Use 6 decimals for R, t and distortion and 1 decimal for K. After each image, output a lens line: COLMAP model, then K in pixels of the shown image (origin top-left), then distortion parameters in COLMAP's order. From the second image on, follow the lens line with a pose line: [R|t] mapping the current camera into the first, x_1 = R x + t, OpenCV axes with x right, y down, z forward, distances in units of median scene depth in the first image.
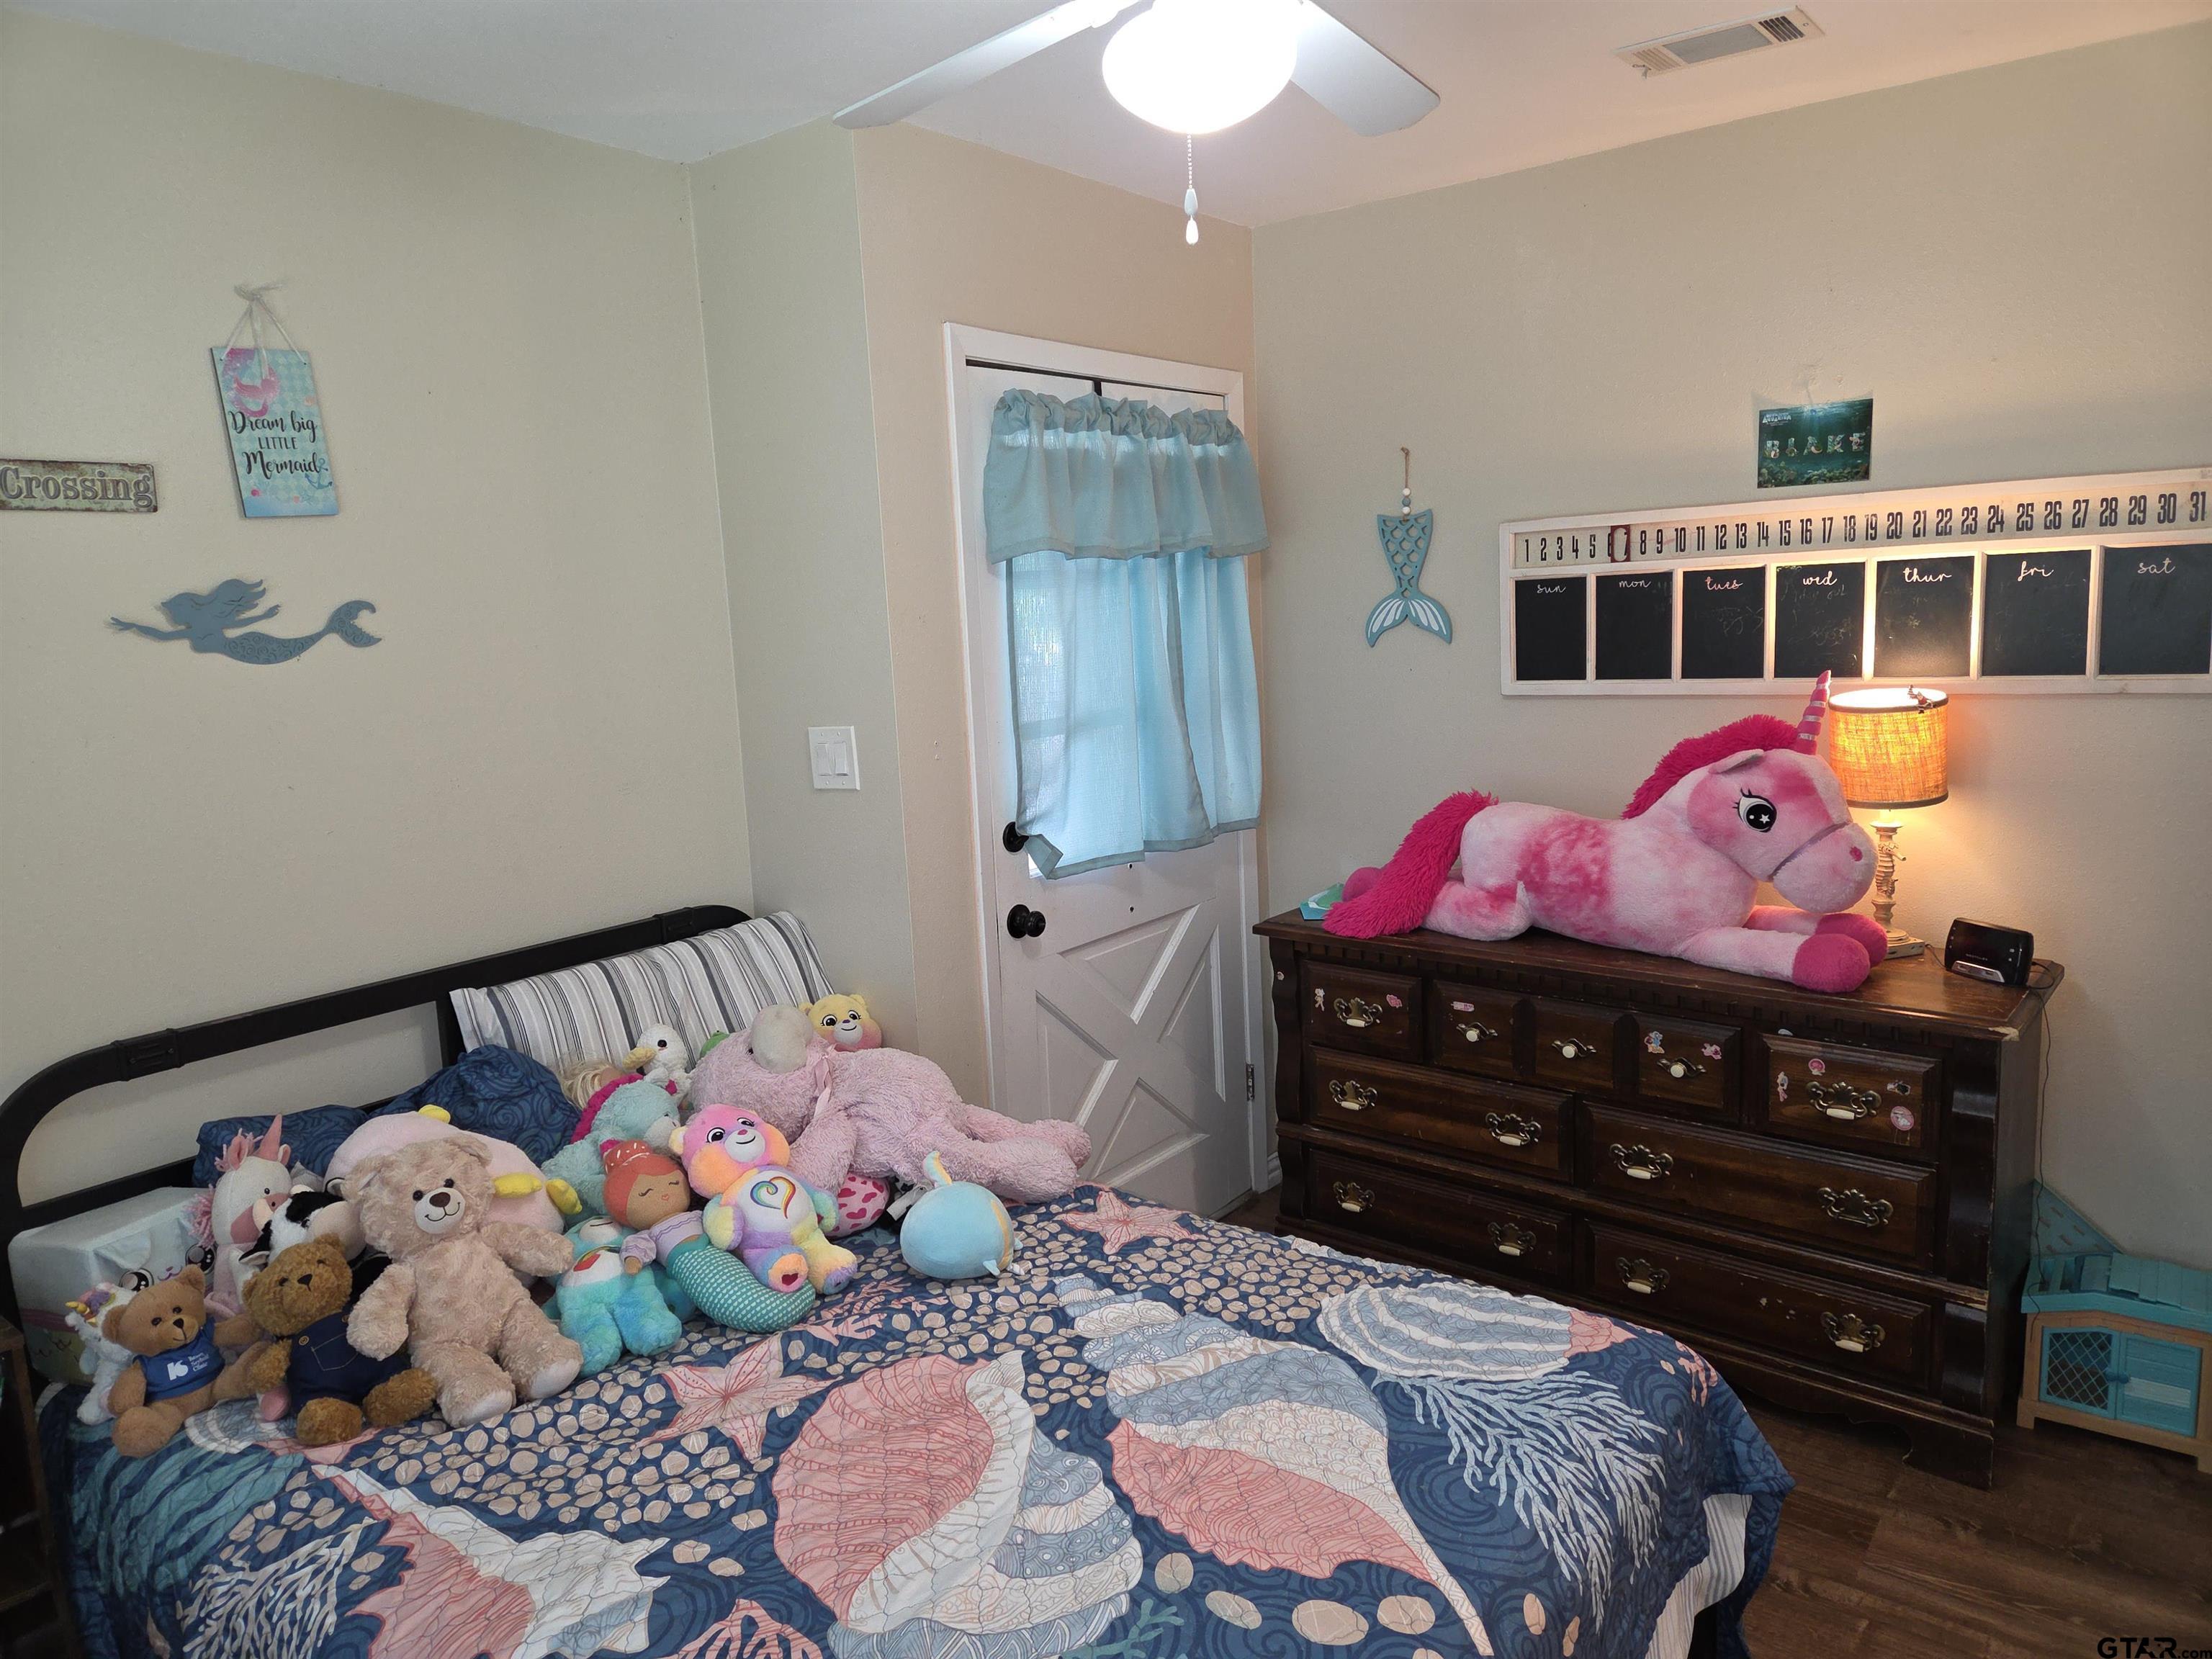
lens RADIAL K [[1451.3, 0, 1106.7], [0, 1451.3, 822.1], [0, 0, 1]] dist [0.005274, -0.017701]
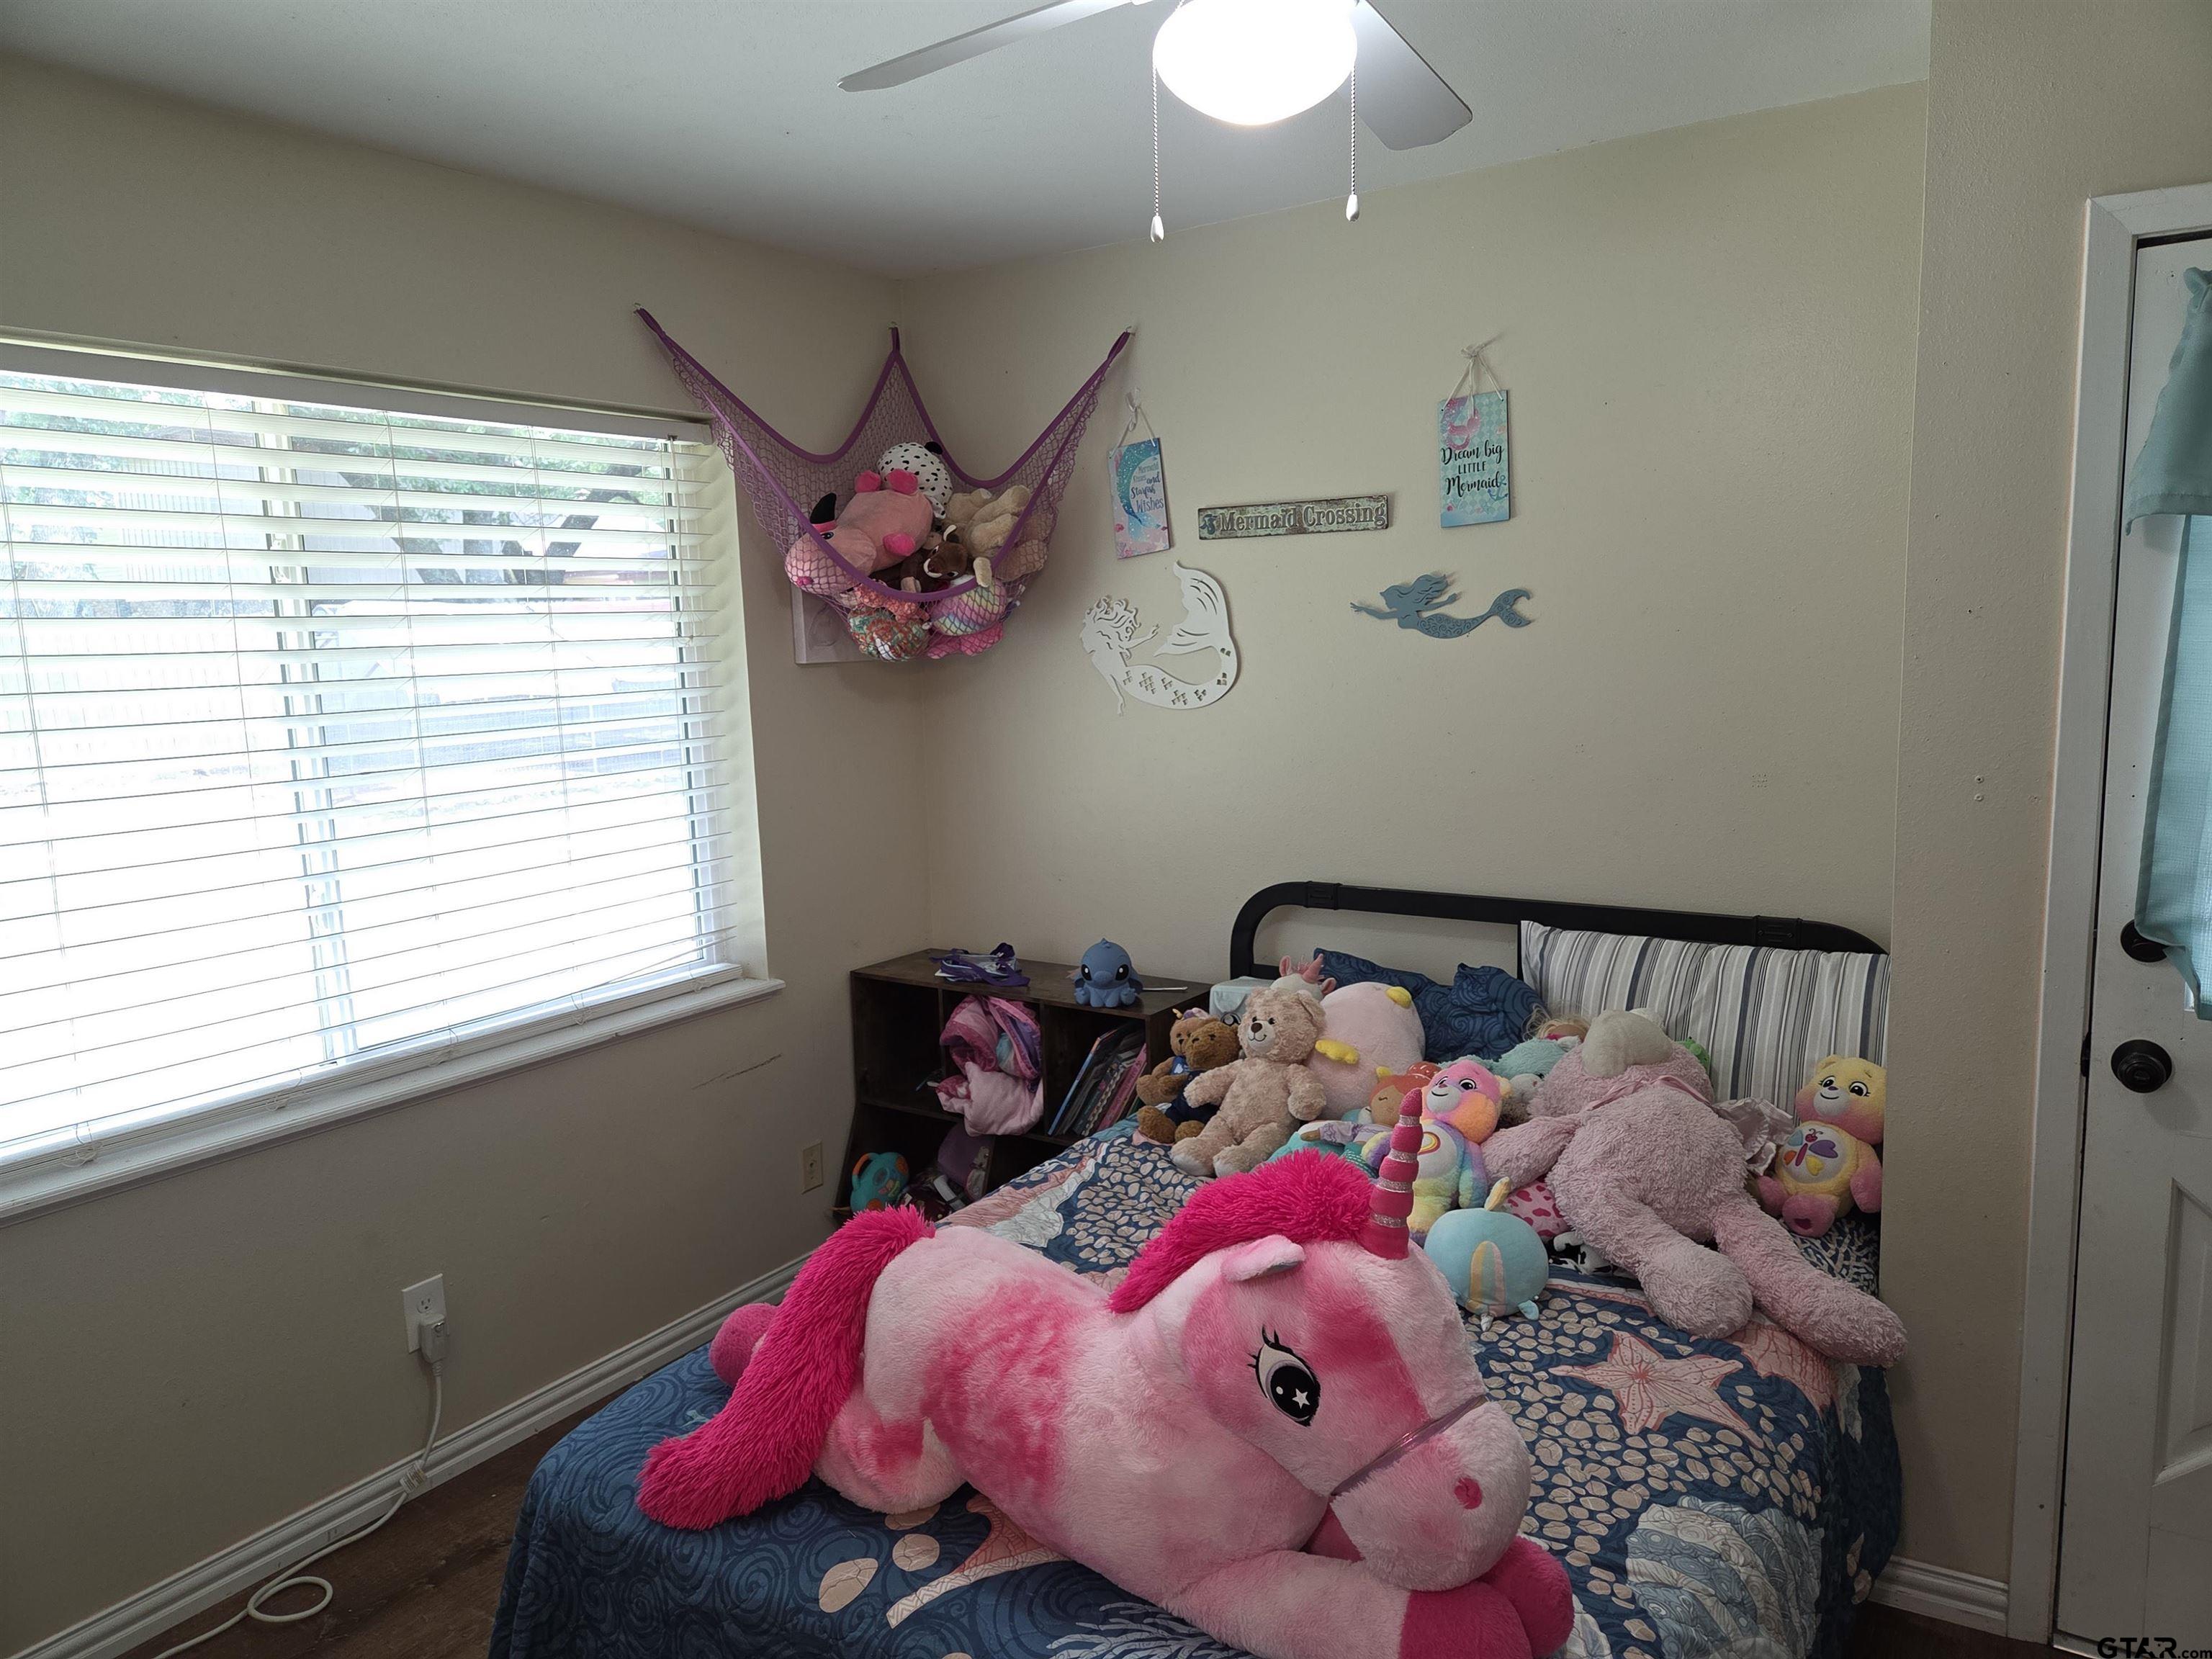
lens RADIAL K [[1451.3, 0, 1107.2], [0, 1451.3, 833.4], [0, 0, 1]] dist [0.005274, -0.017701]
pose [[0.065790, 0.178827, -0.981678, 0.741282], [-0.125167, 0.977518, 0.169681, -0.122154], [0.989952, 0.111711, 0.086694, 0.604798]]
